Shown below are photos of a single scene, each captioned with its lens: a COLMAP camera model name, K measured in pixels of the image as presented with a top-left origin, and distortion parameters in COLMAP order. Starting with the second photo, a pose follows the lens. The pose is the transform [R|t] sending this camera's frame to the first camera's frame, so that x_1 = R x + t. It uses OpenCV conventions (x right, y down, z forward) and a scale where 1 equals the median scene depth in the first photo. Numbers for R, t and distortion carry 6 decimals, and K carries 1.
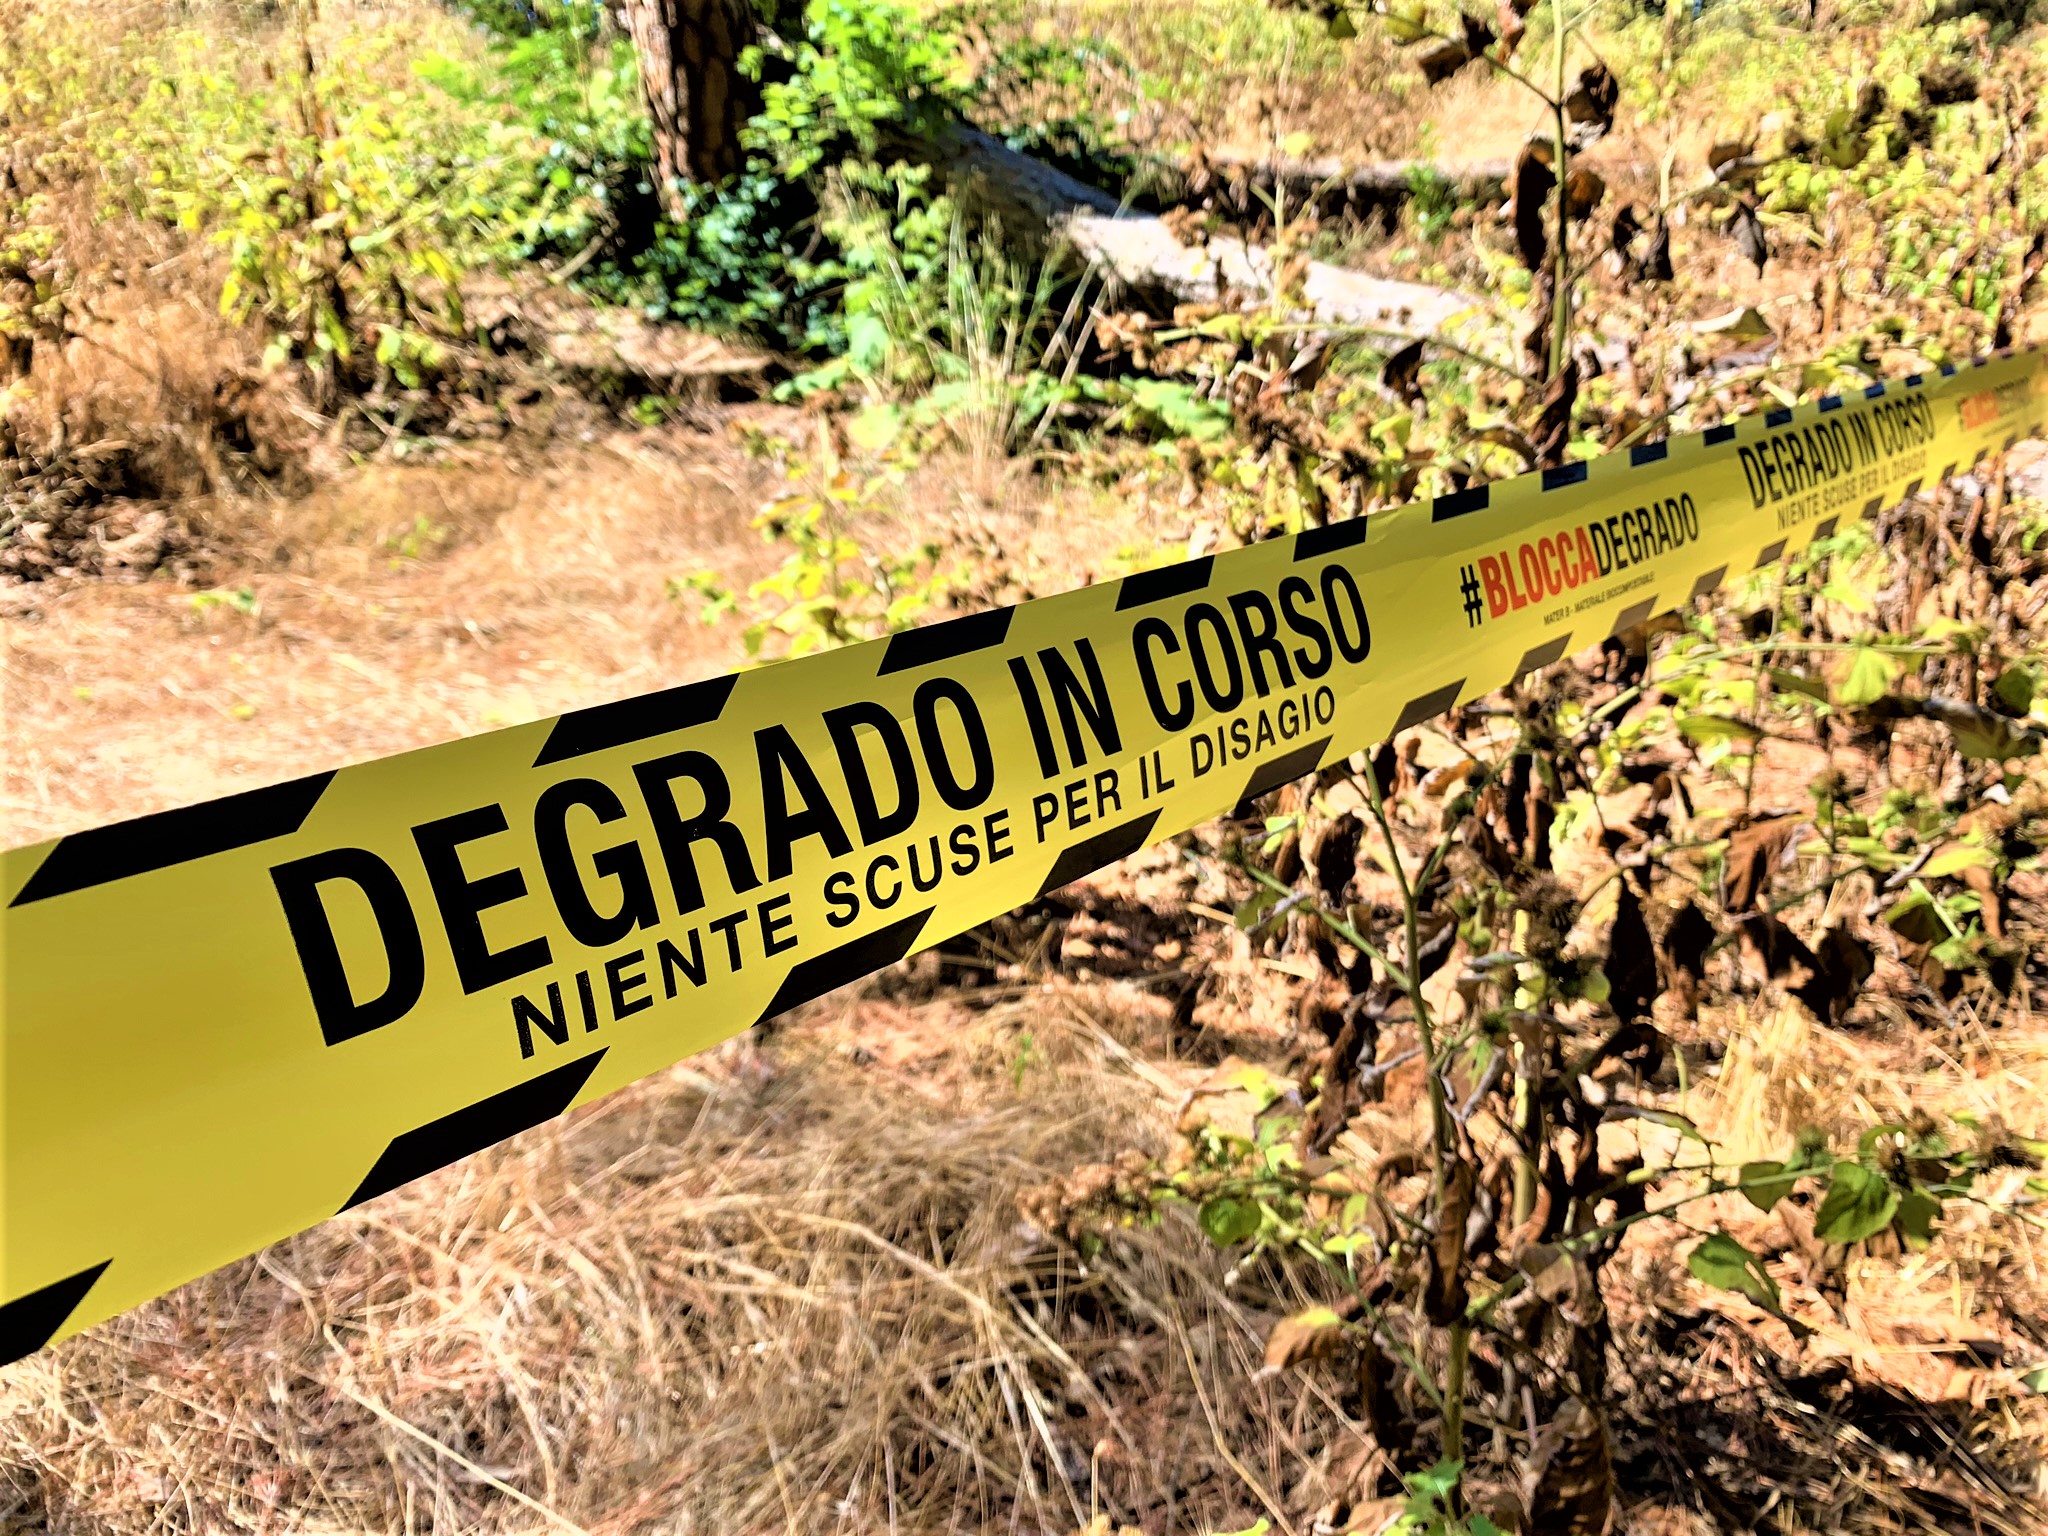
lens RADIAL K [[1543.9, 0, 1029.8], [0, 1543.9, 761.2], [0, 0, 1]] dist [-0.030711, -0.008031]
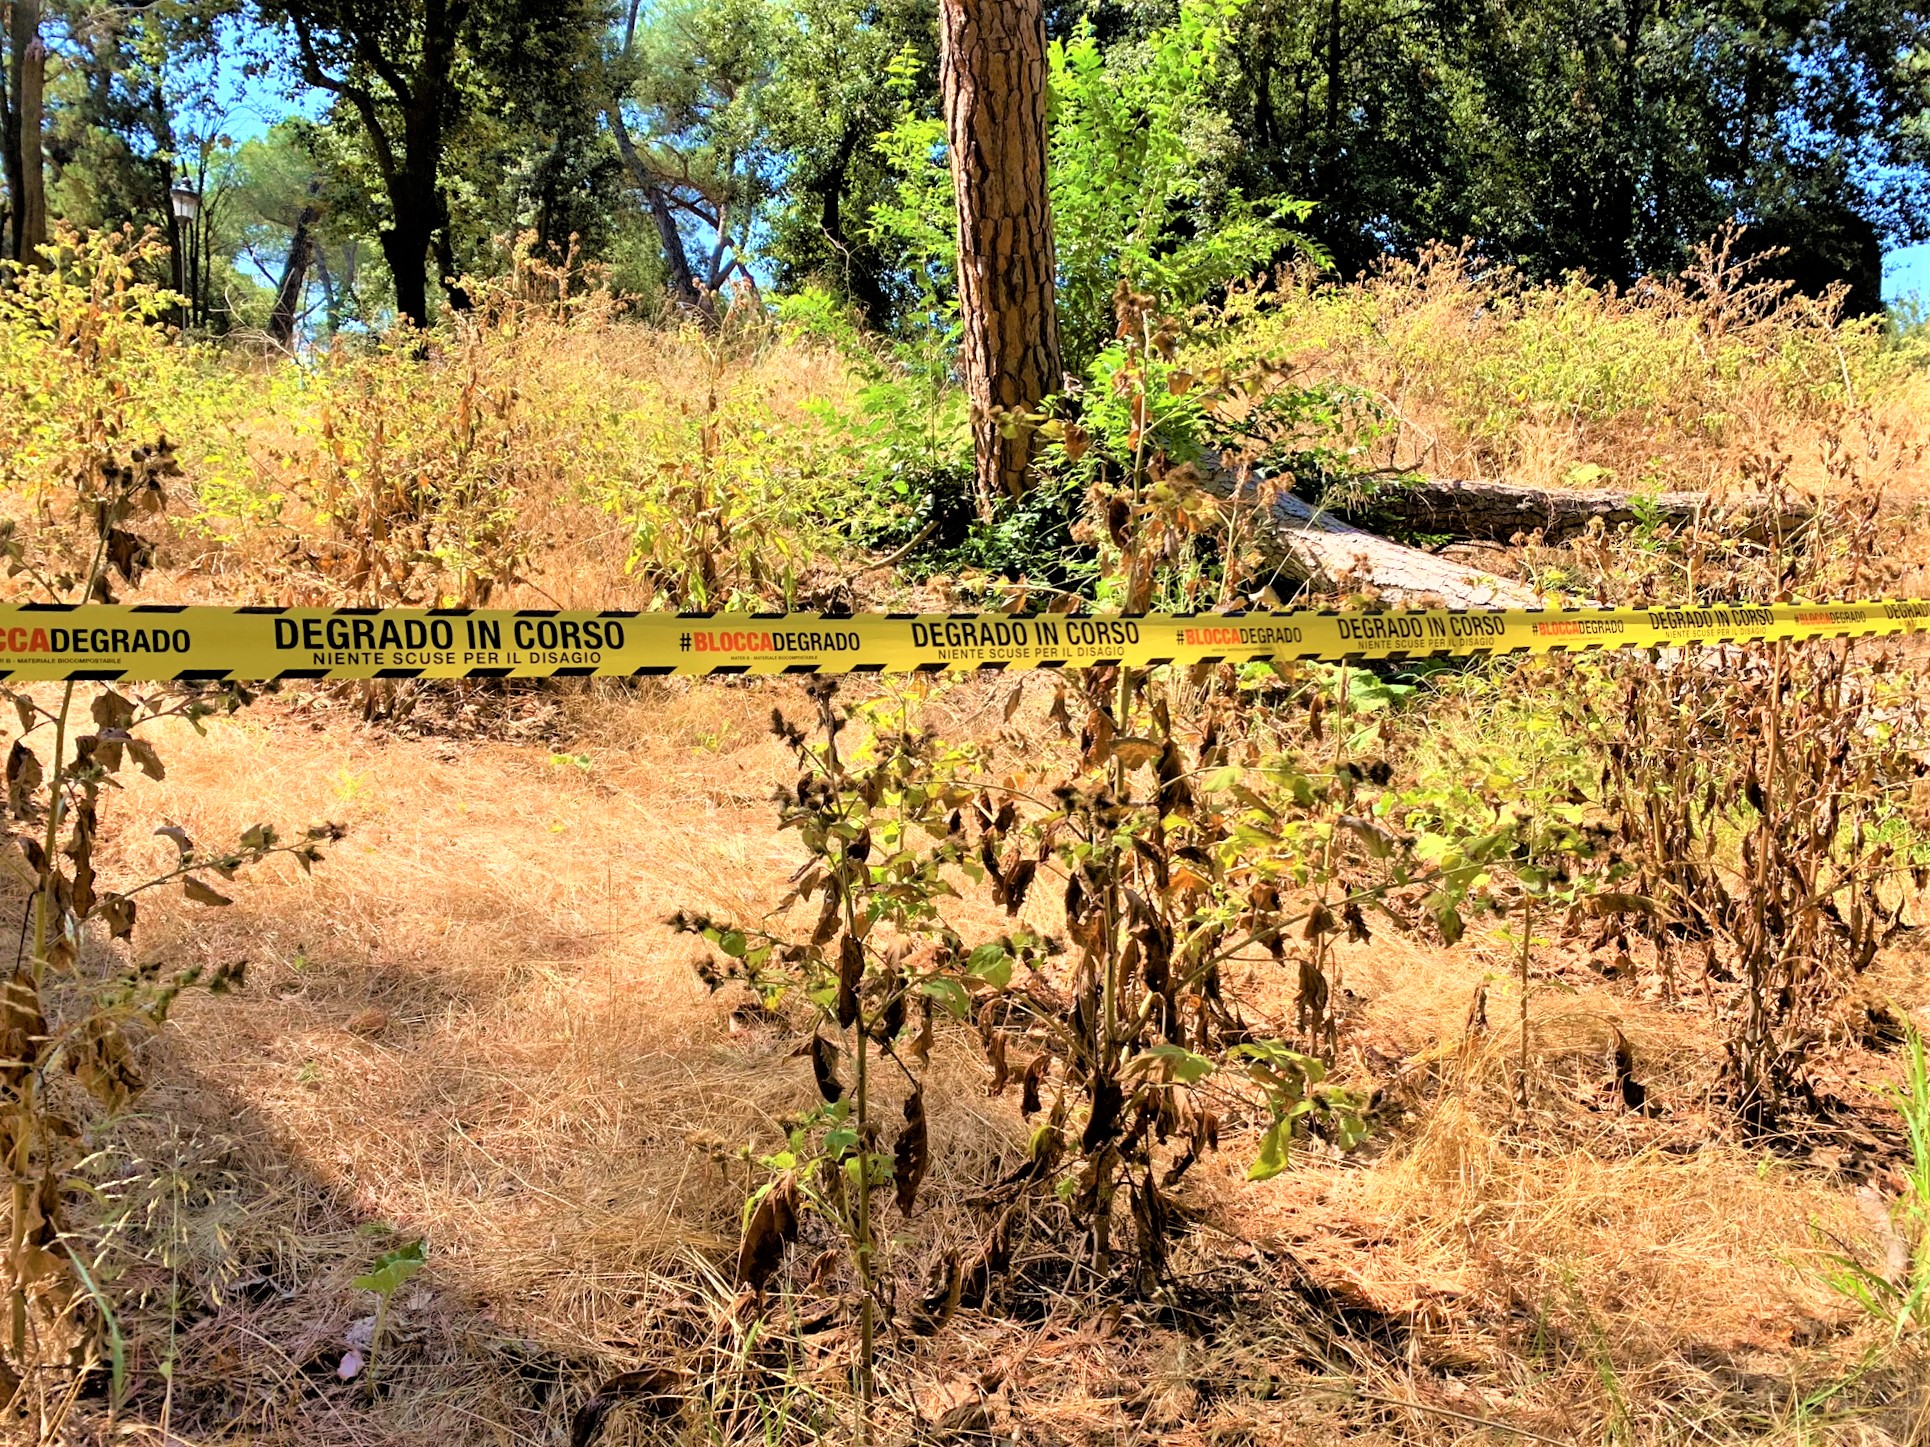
lens RADIAL K [[1454.9, 0, 960.0], [0, 1454.9, 725.6], [0, 0, 1]] dist [-0.030711, -0.008031]
pose [[0.957028, 0.072318, -0.280835, 2.141919], [-0.127459, 0.974750, -0.183347, 0.682509], [0.260485, 0.211263, 0.942080, -2.049931]]
